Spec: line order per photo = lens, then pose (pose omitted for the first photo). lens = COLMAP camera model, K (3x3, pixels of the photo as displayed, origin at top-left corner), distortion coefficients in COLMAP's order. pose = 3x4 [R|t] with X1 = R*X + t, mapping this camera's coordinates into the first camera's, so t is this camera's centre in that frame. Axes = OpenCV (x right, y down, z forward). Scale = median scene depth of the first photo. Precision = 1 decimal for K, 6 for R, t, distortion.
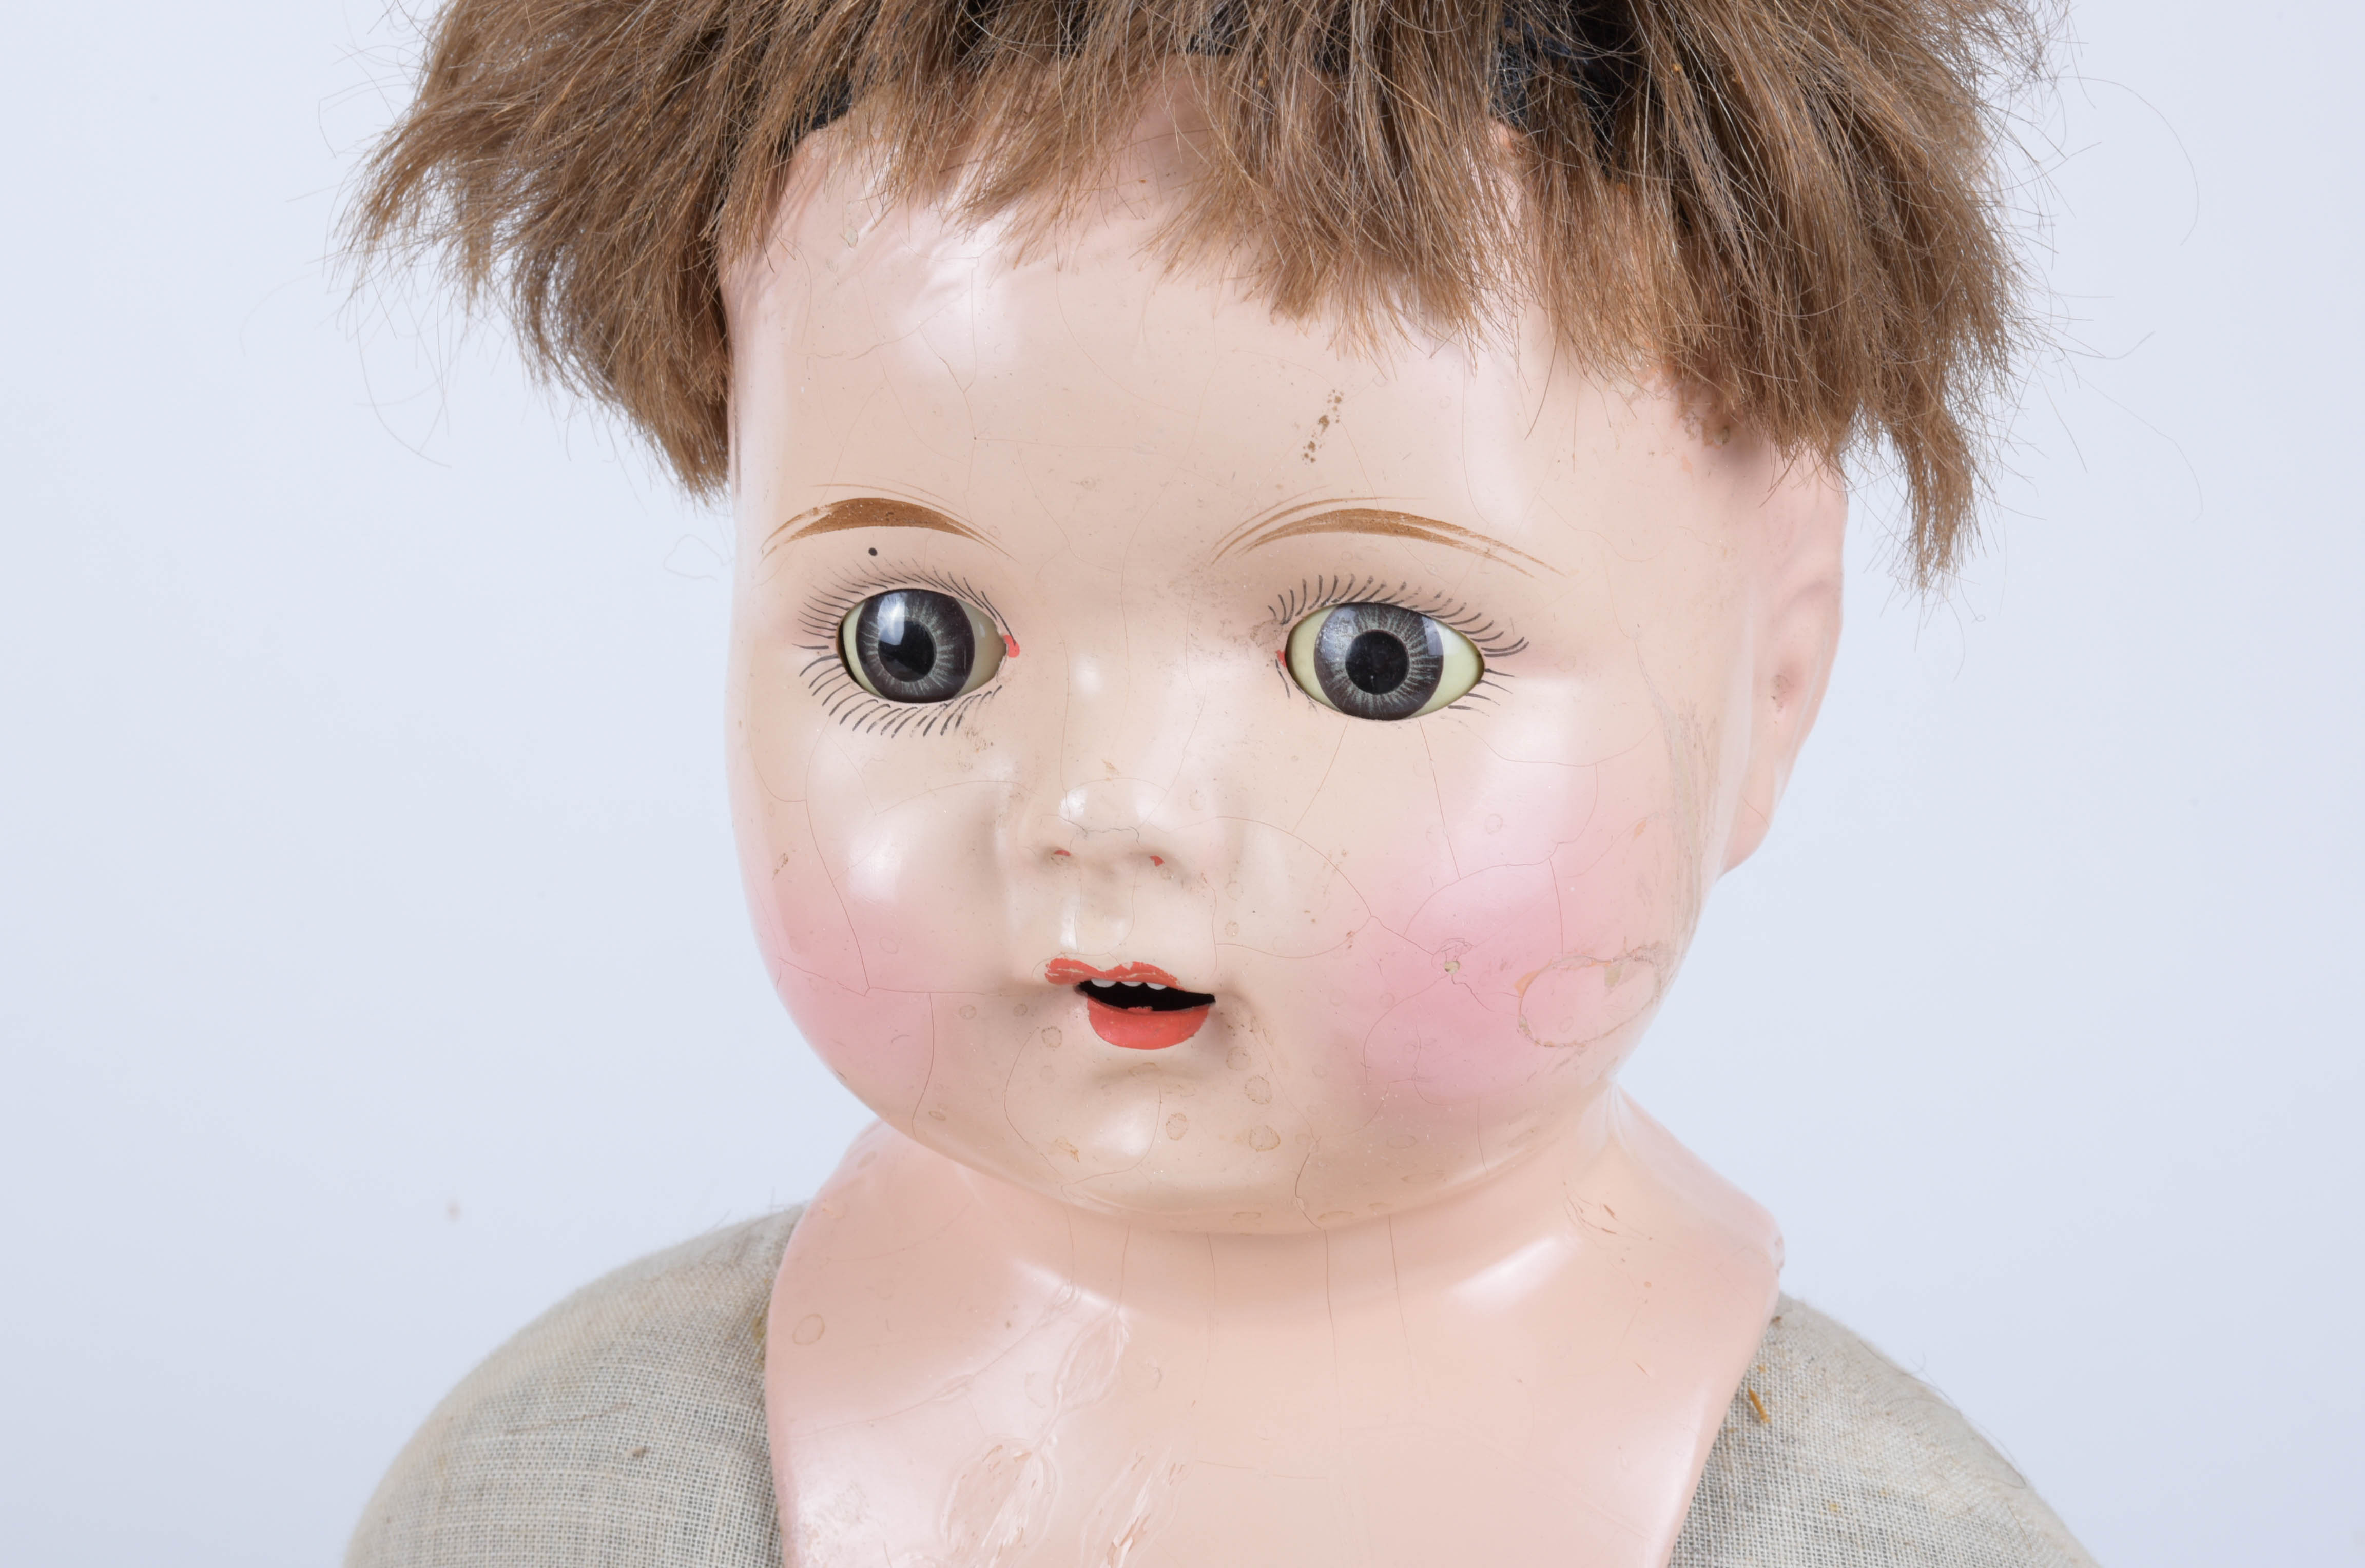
lens RADIAL K [[4148.6, 0, 1192.7], [0, 4148.6, 777.4], [0, 0, 1]] dist [-0.023198, 0.000000]
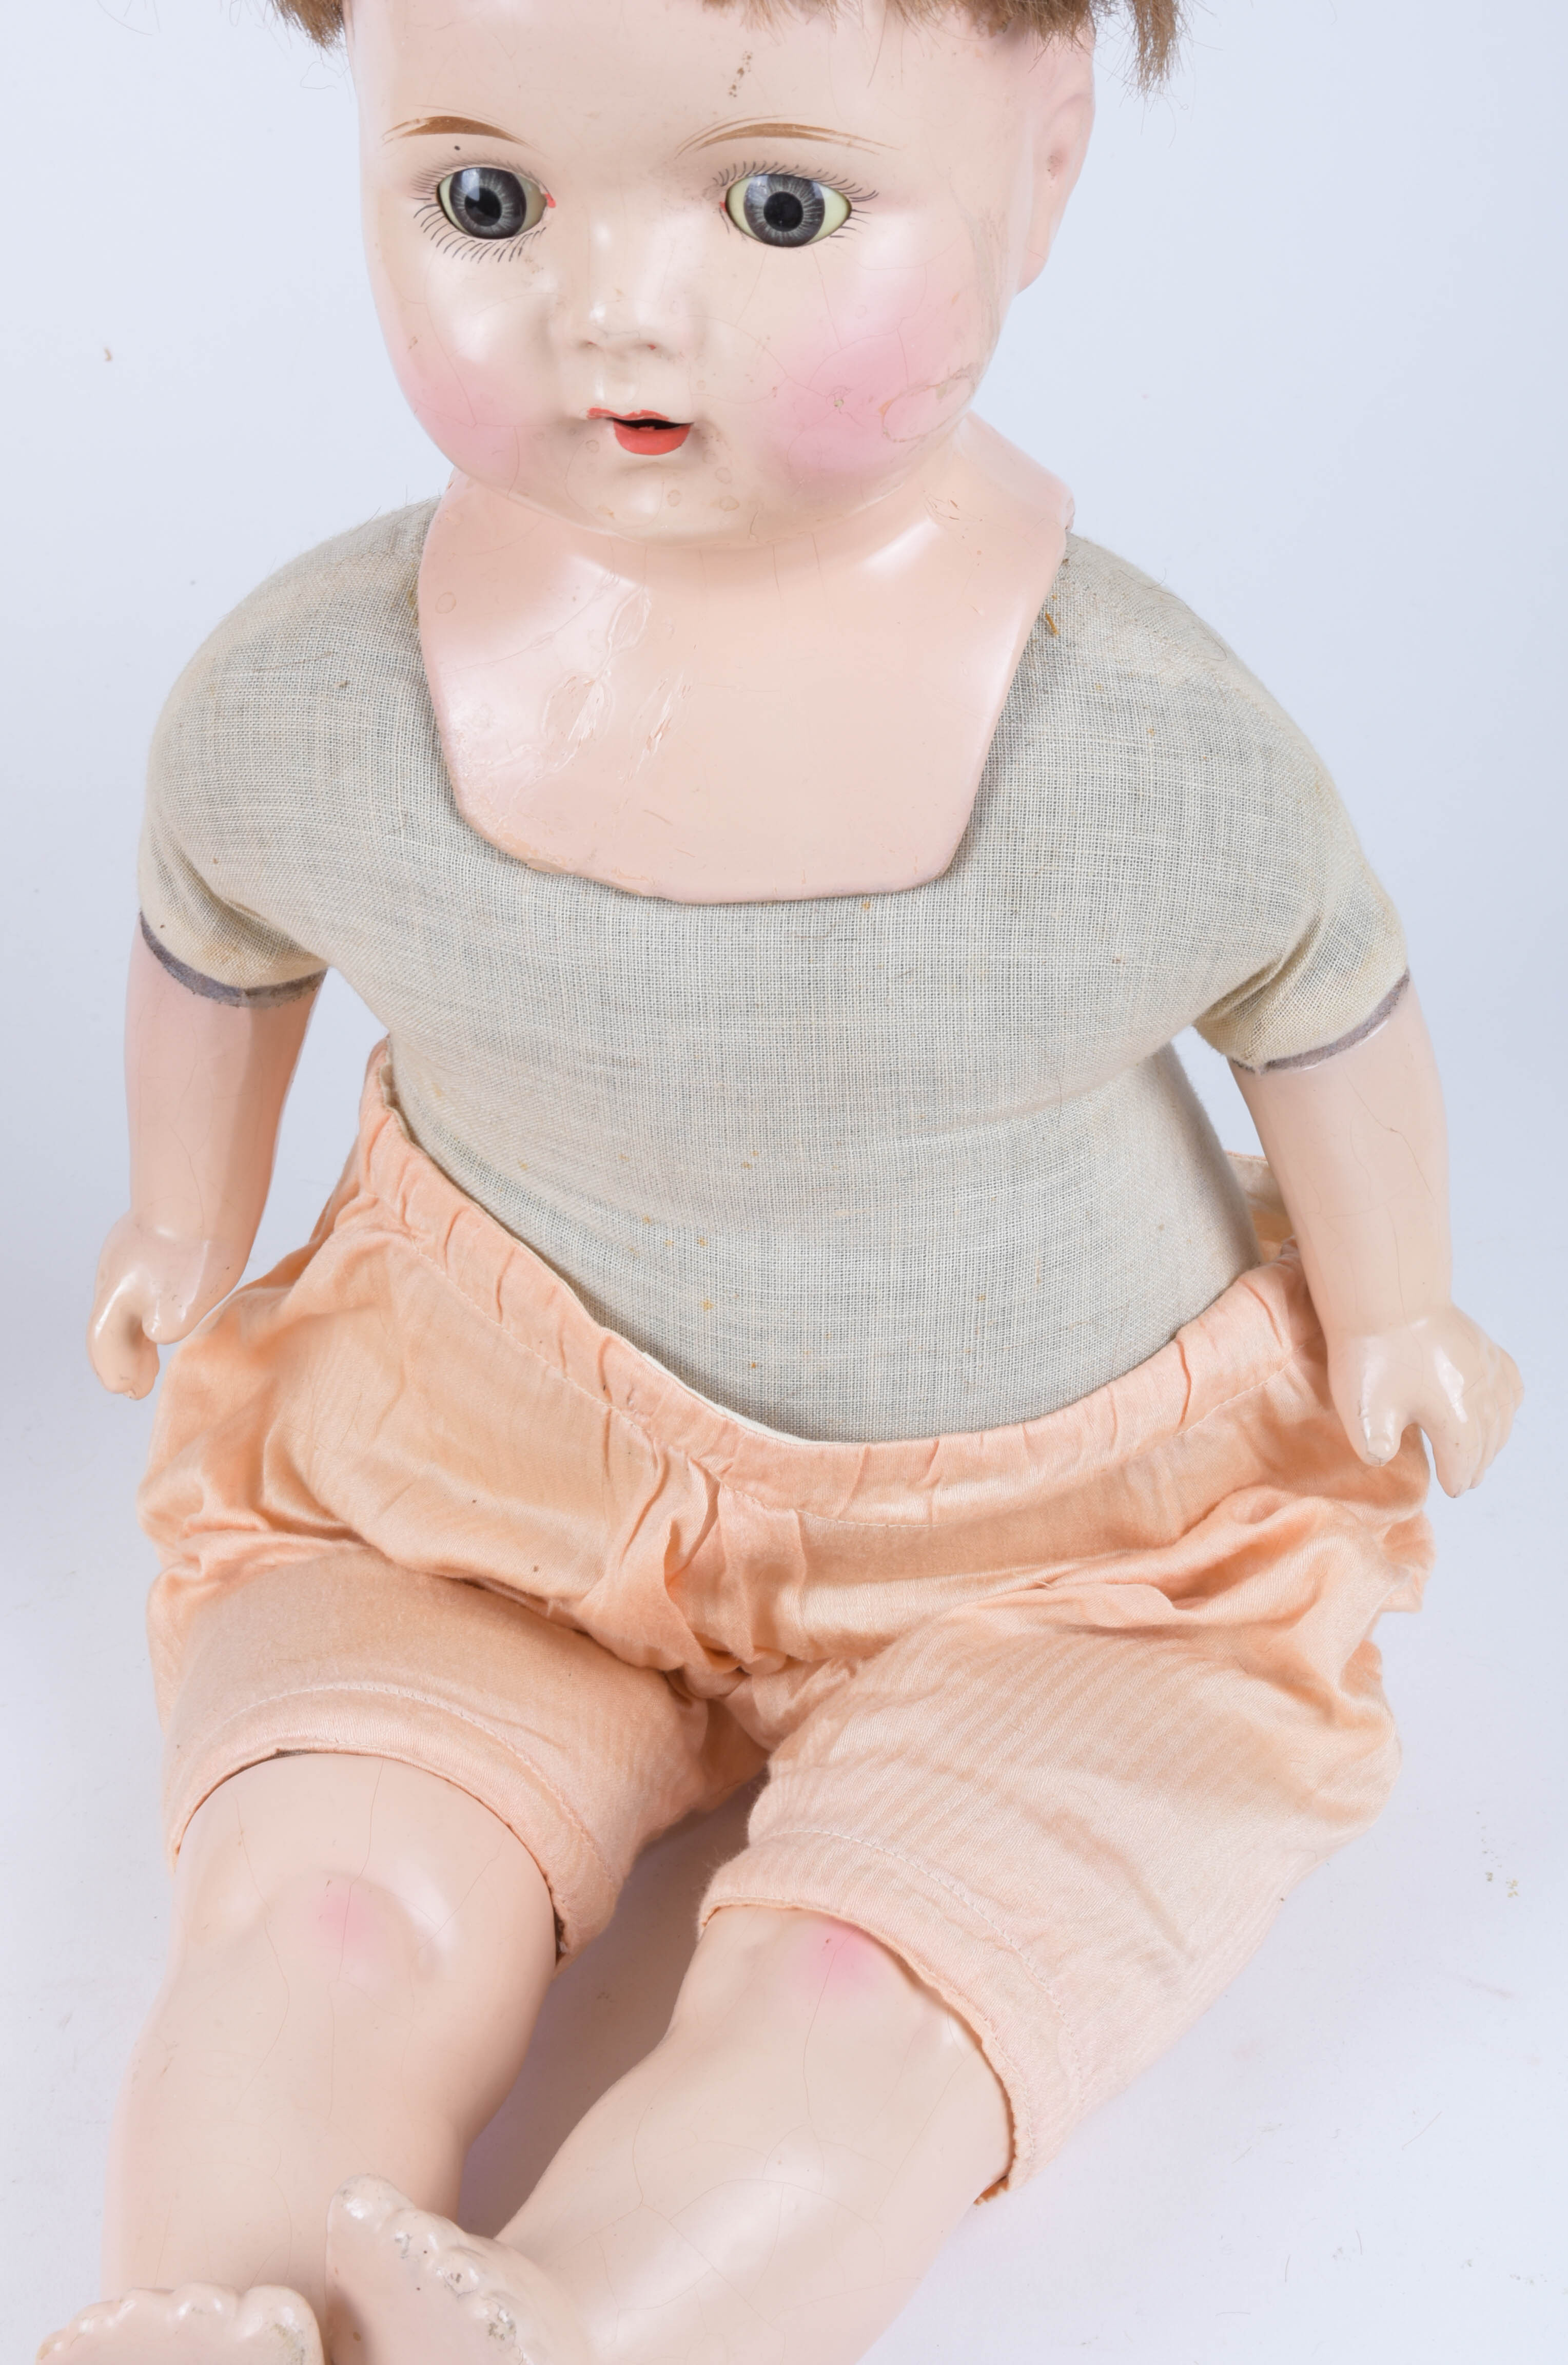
lens RADIAL K [[3734.8, 0, 787.9], [0, 3734.8, 1195.2], [0, 0, 1]] dist [-0.017743, 0.000000]
pose [[0.998351, -0.056534, 0.009974, 0.010344], [0.048611, 0.924955, 0.376954, -0.206695], [-0.030536, -0.375848, 0.926178, -0.435271]]
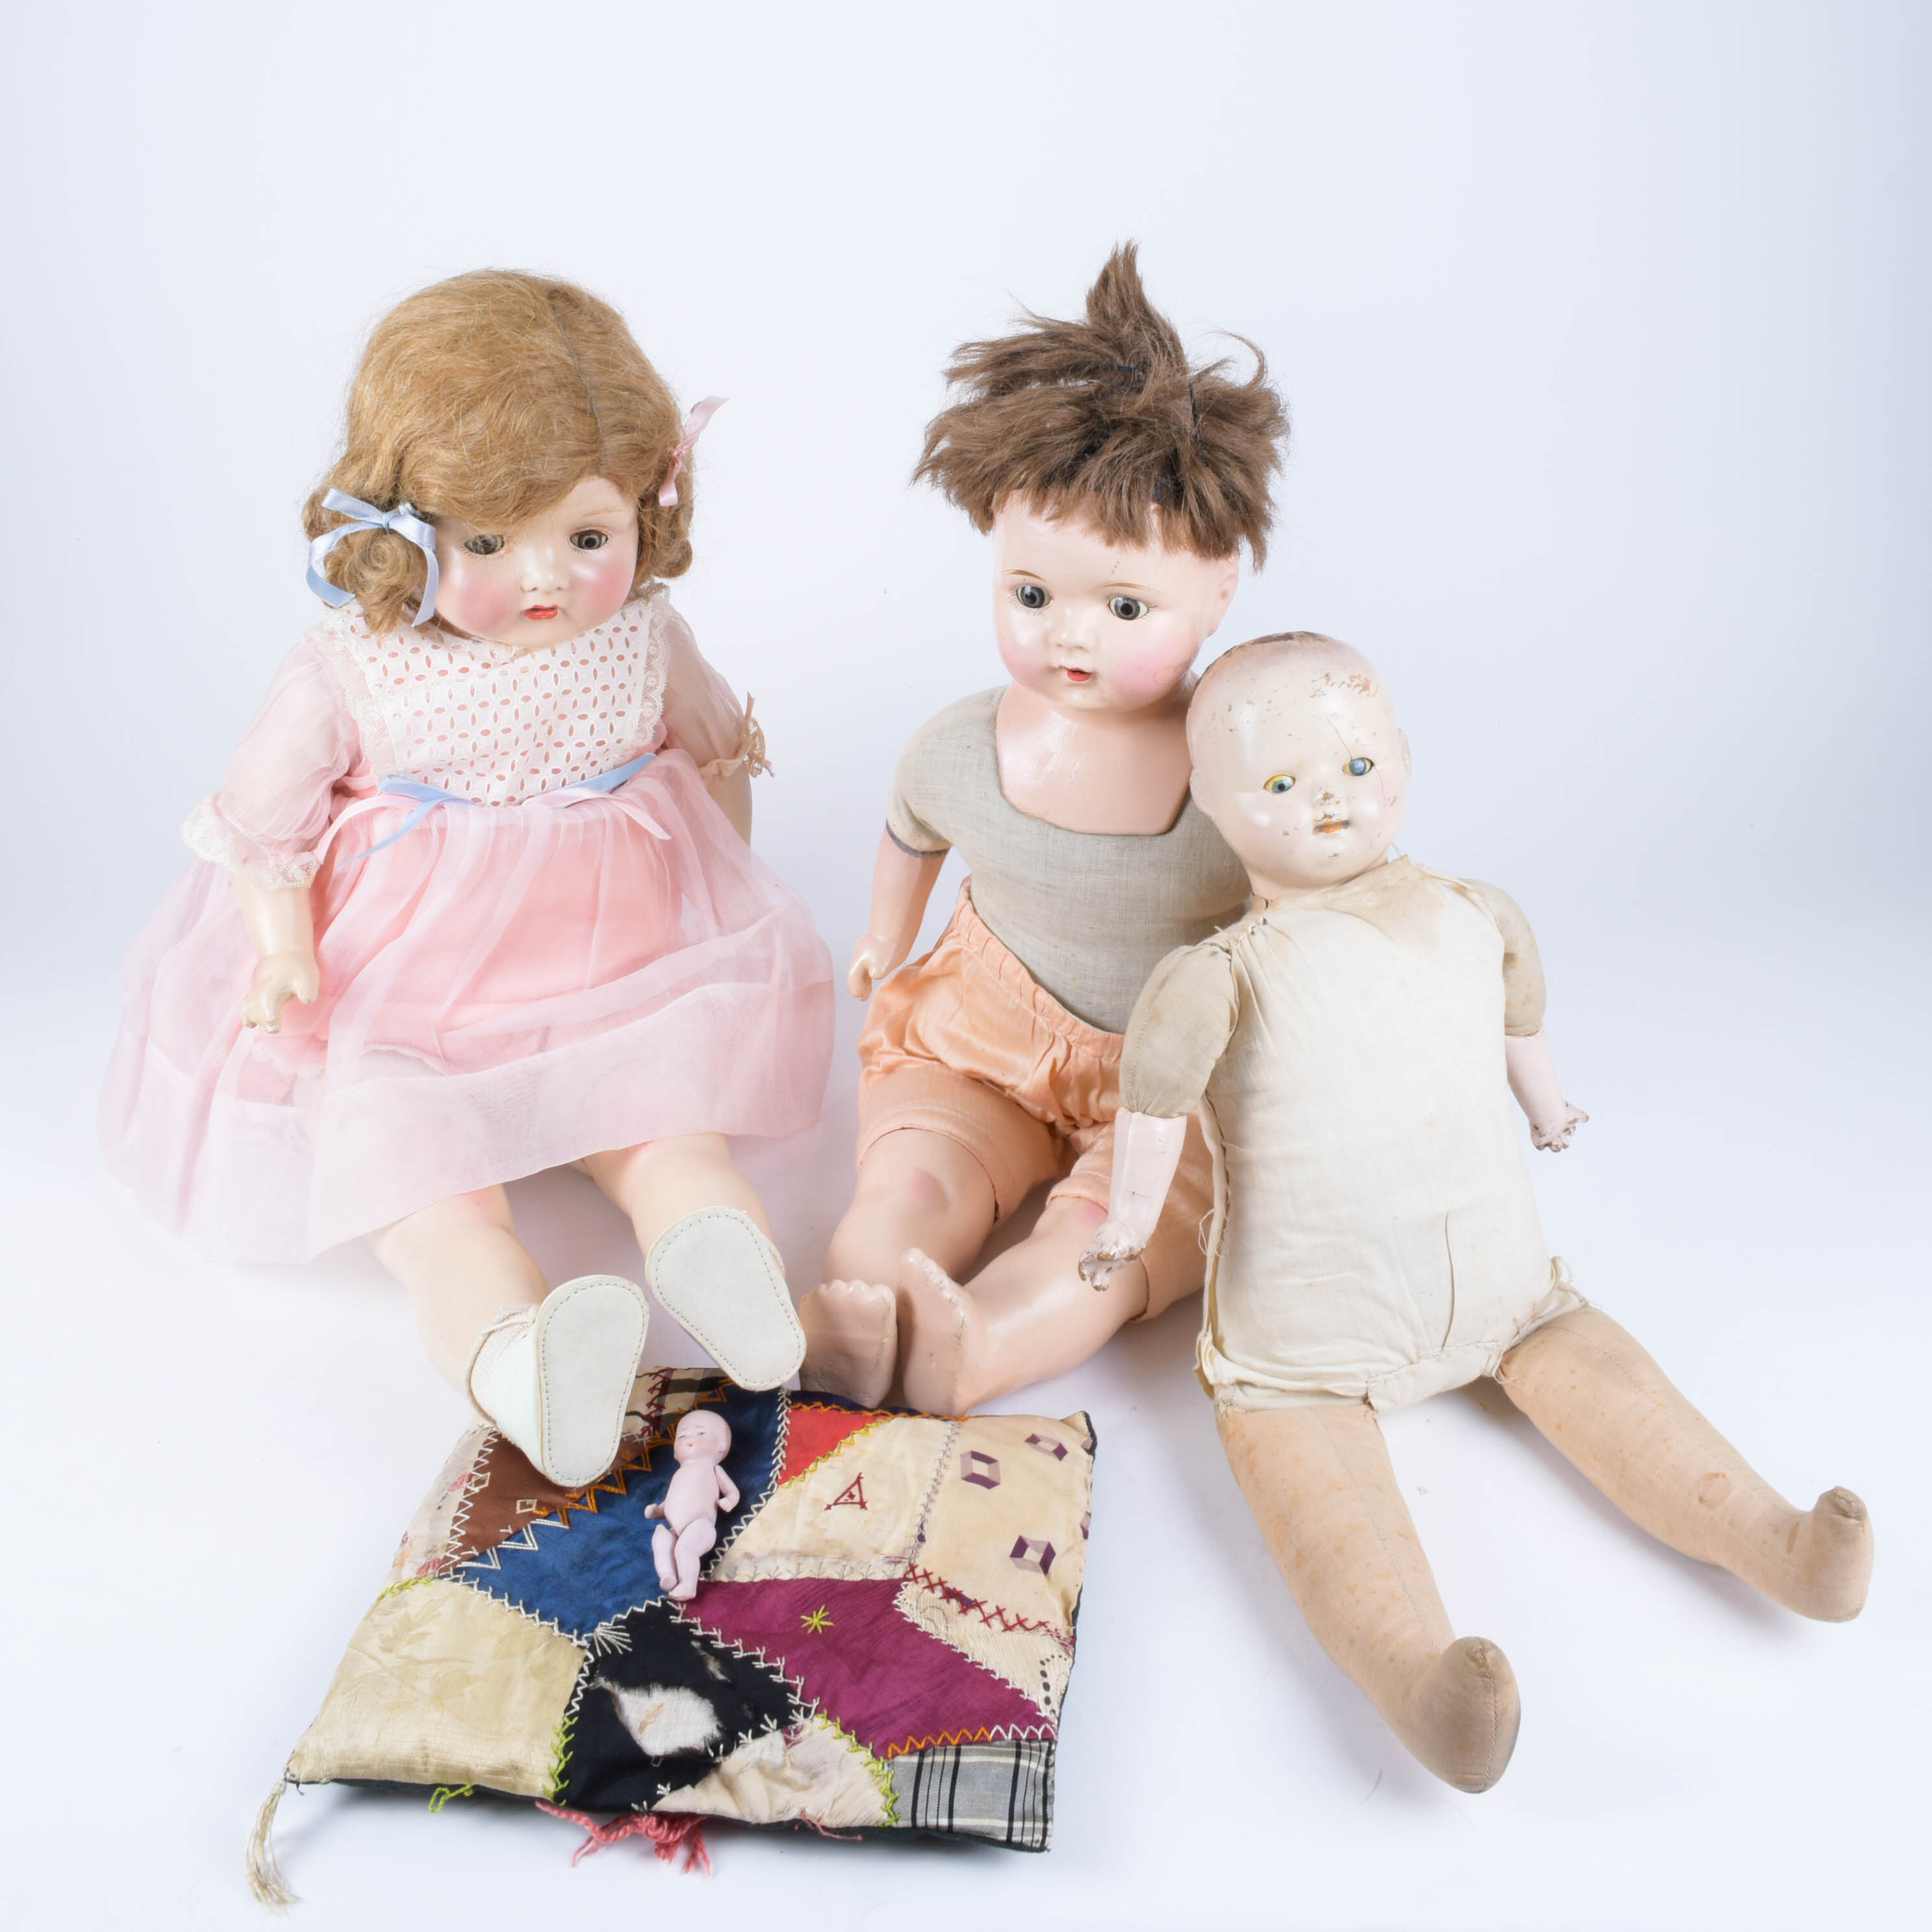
lens RADIAL K [[2115.2, 0, 1027.2], [0, 2115.2, 736.5], [0, 0, 1]] dist [-0.037664, 0.000000]
pose [[0.996987, 0.038275, -0.067472, 0.096905], [-0.021331, 0.971534, 0.235936, -0.445518], [0.074582, -0.233786, 0.969423, -1.391283]]
